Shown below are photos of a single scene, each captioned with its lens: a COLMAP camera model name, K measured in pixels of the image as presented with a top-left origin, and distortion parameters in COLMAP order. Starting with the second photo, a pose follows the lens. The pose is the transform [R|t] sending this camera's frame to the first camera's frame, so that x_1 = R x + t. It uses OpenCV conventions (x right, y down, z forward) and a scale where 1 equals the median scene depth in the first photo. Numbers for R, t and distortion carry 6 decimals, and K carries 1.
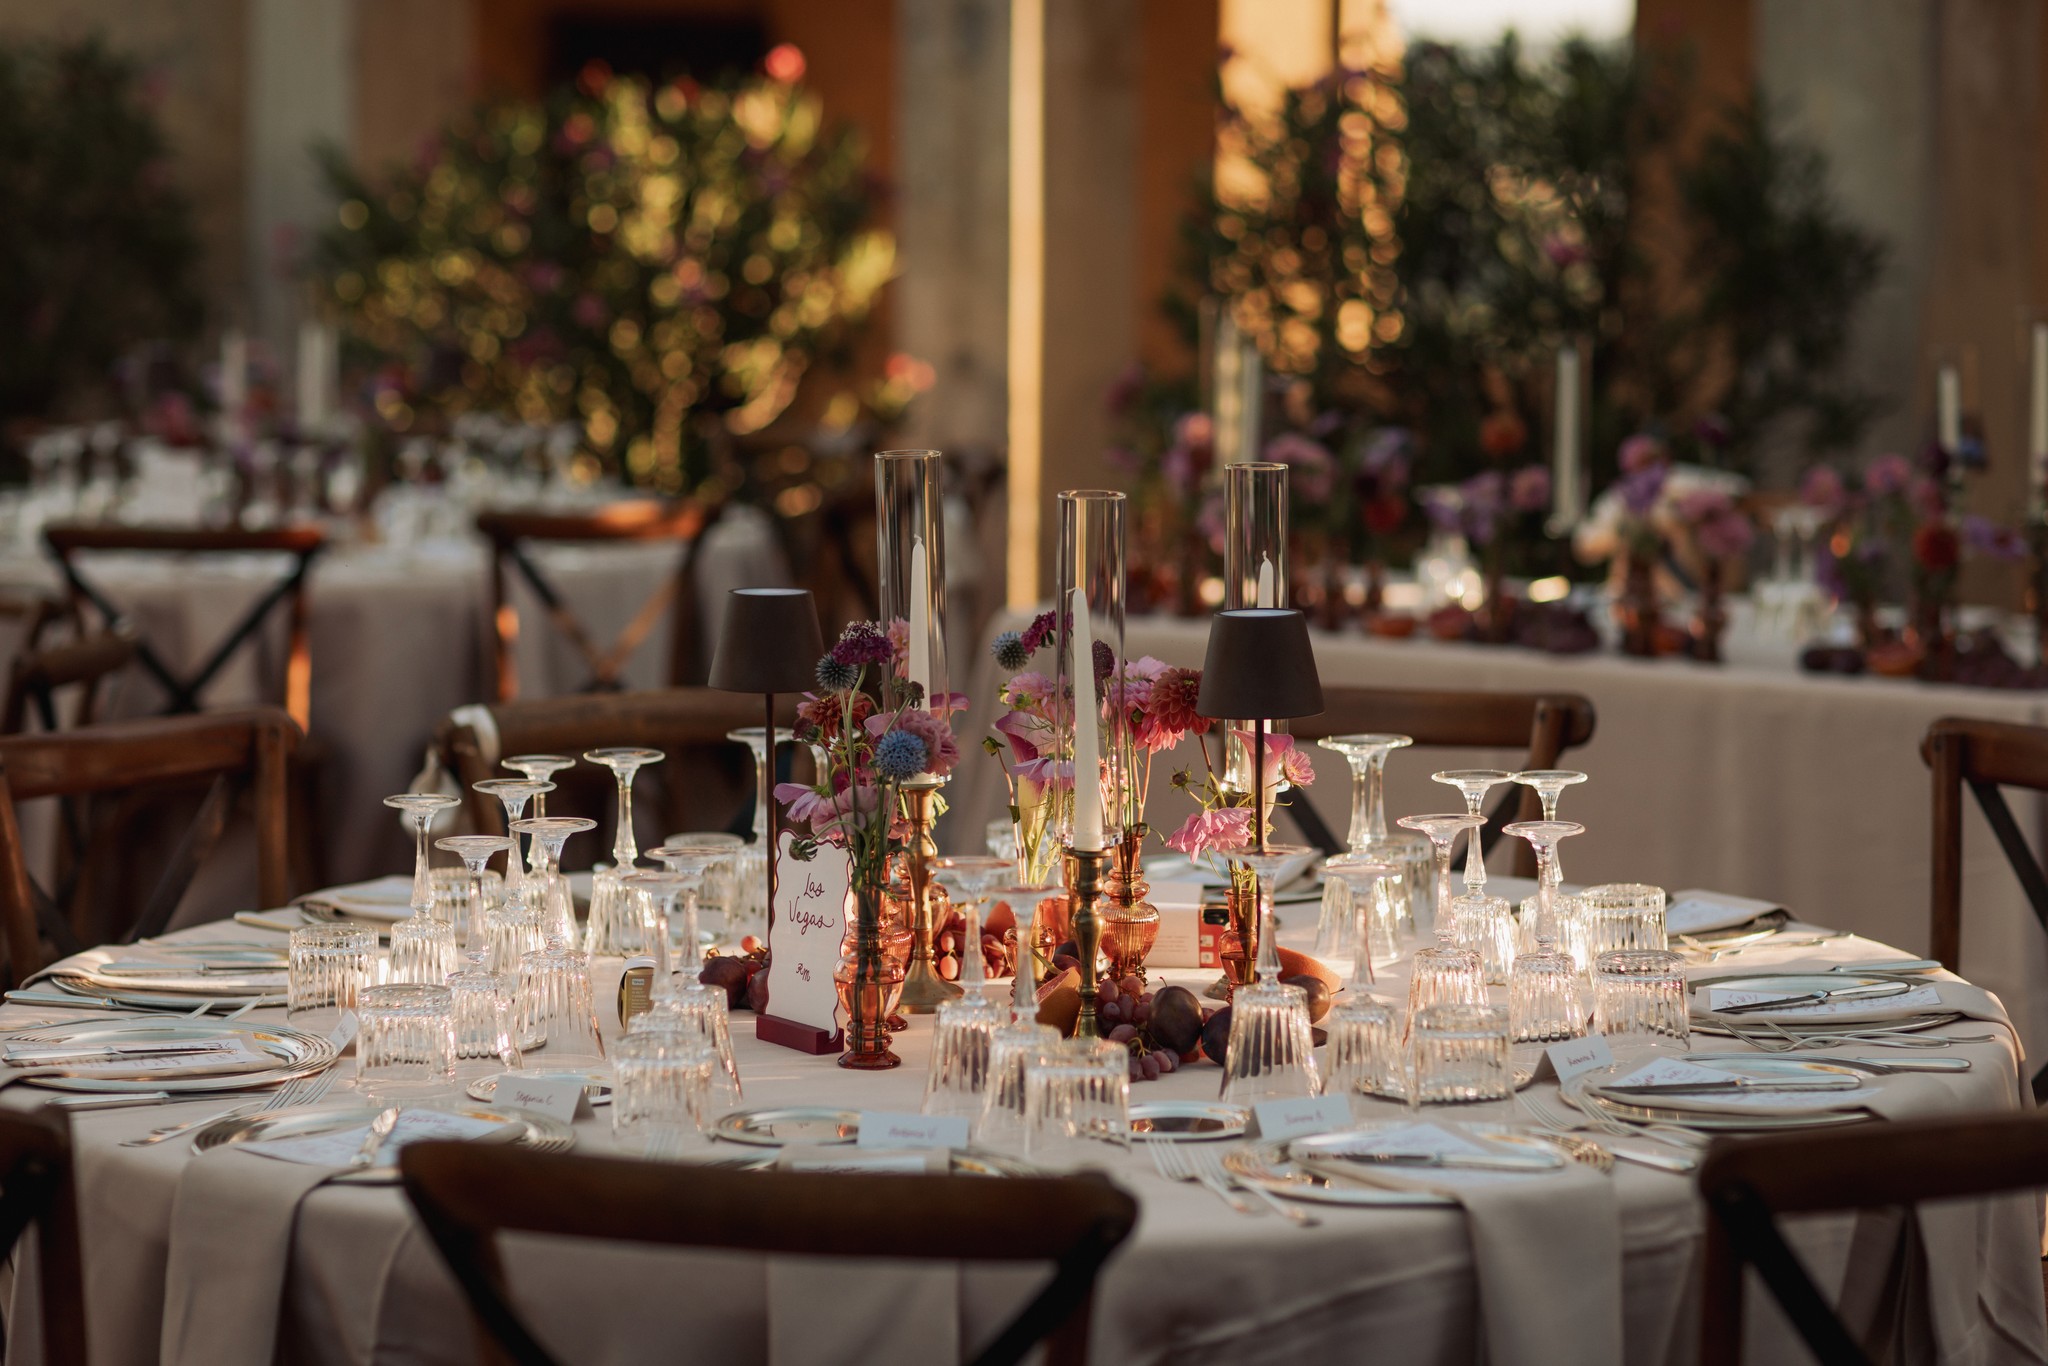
lens RADIAL K [[4792.1, 0, 1024.0], [0, 4792.1, 683.0], [0, 0, 1]] dist [0.063234, -0.316675]
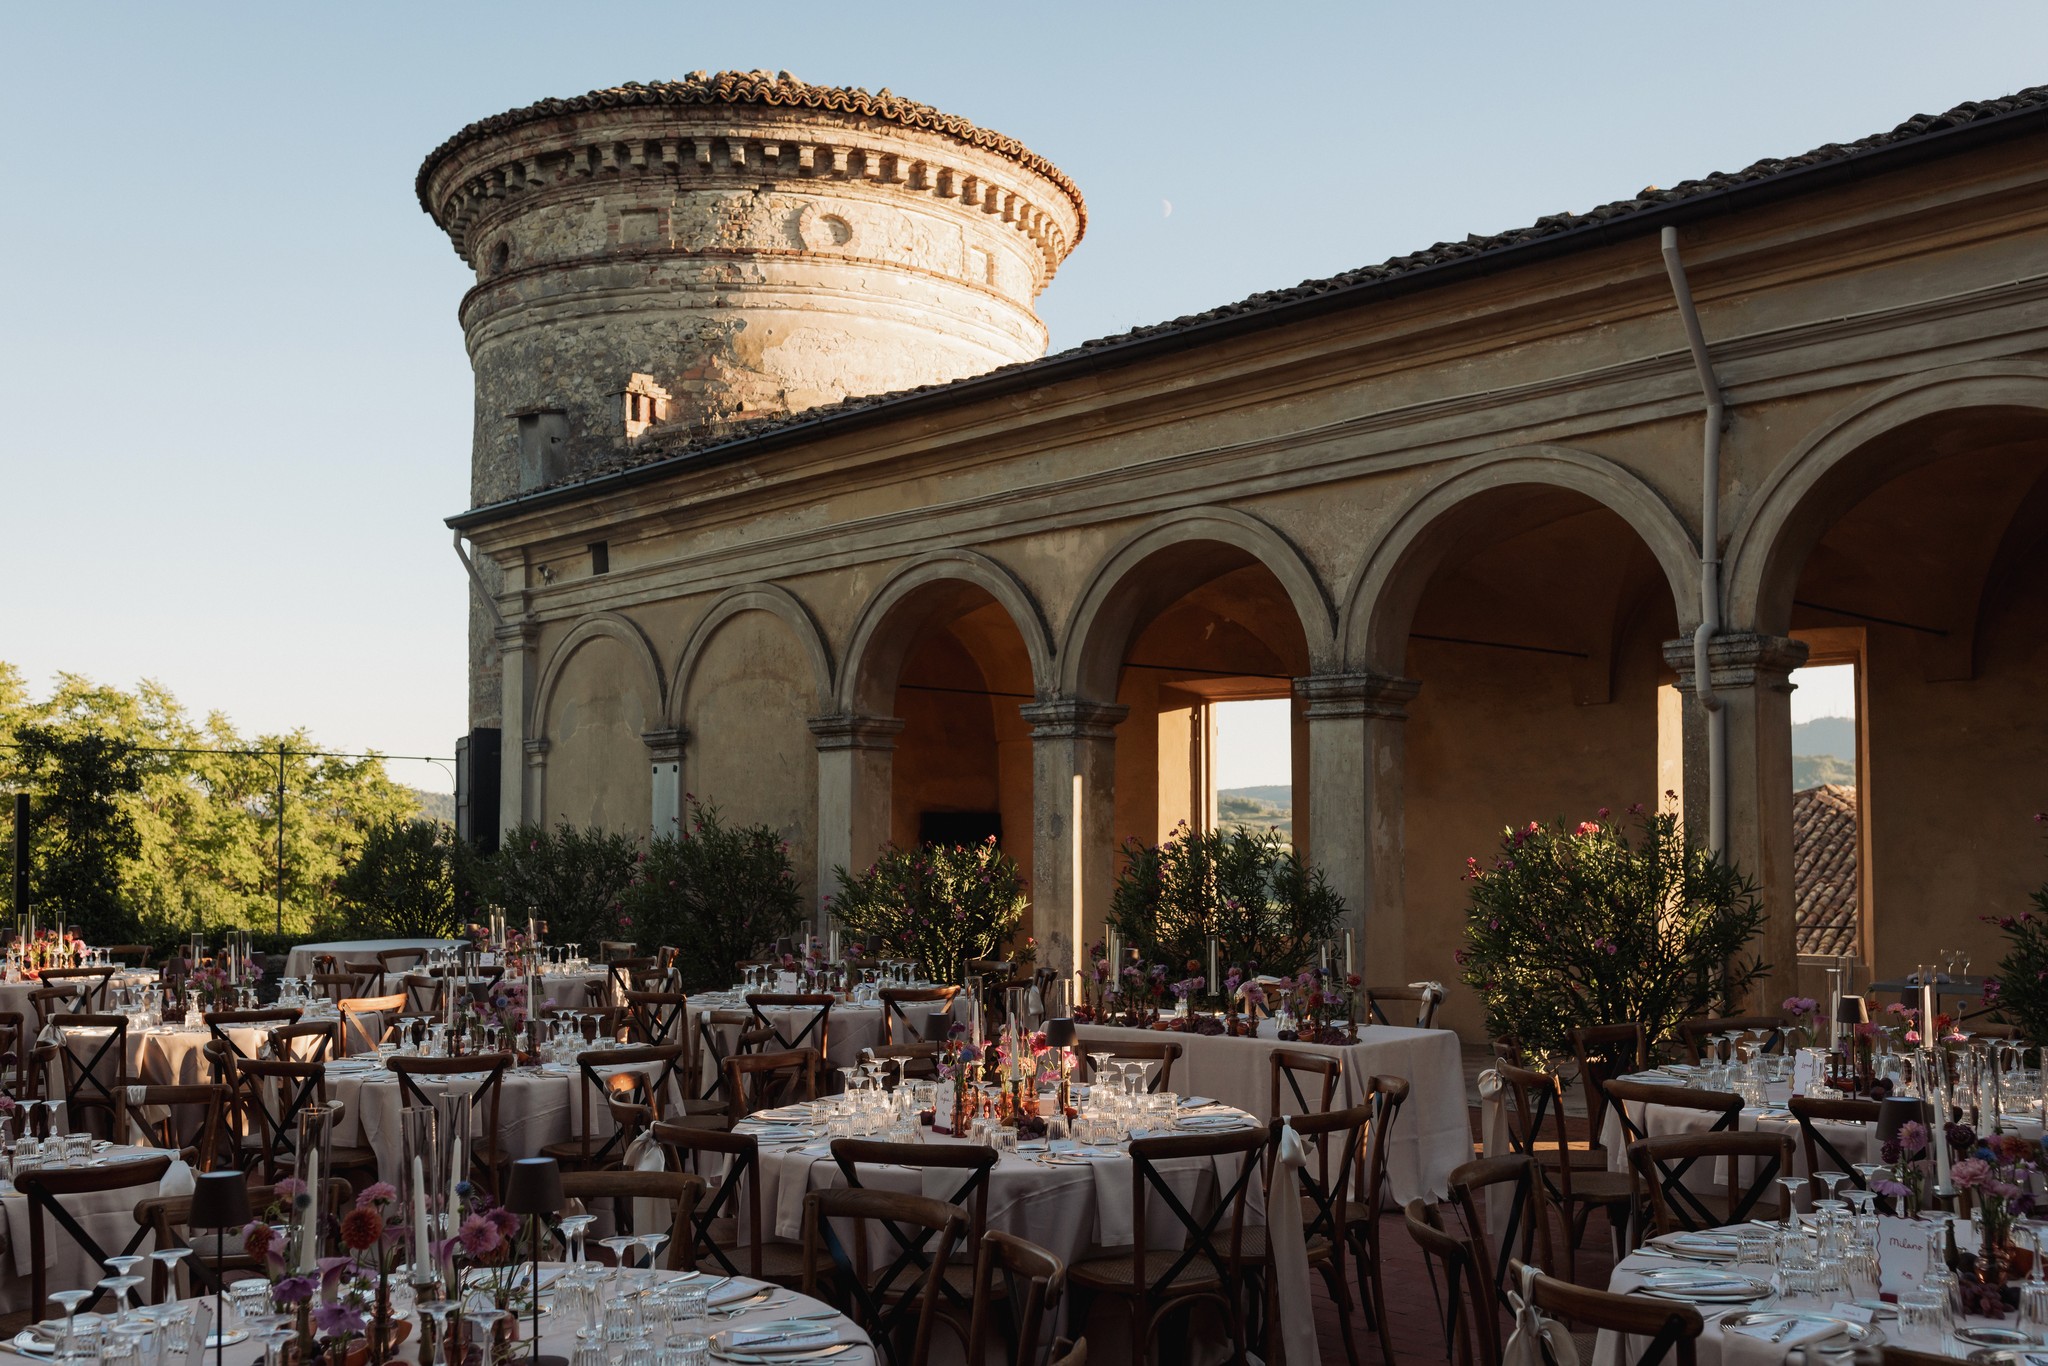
lens RADIAL K [[2181.7, 0, 1024.0], [0, 2181.7, 683.0], [0, 0, 1]] dist [0.001414, -0.001292]
pose [[0.997426, -0.014134, -0.070300, 0.090178], [0.001886, 0.985213, -0.171325, 0.012268], [0.071682, 0.170752, 0.982703, -0.478730]]
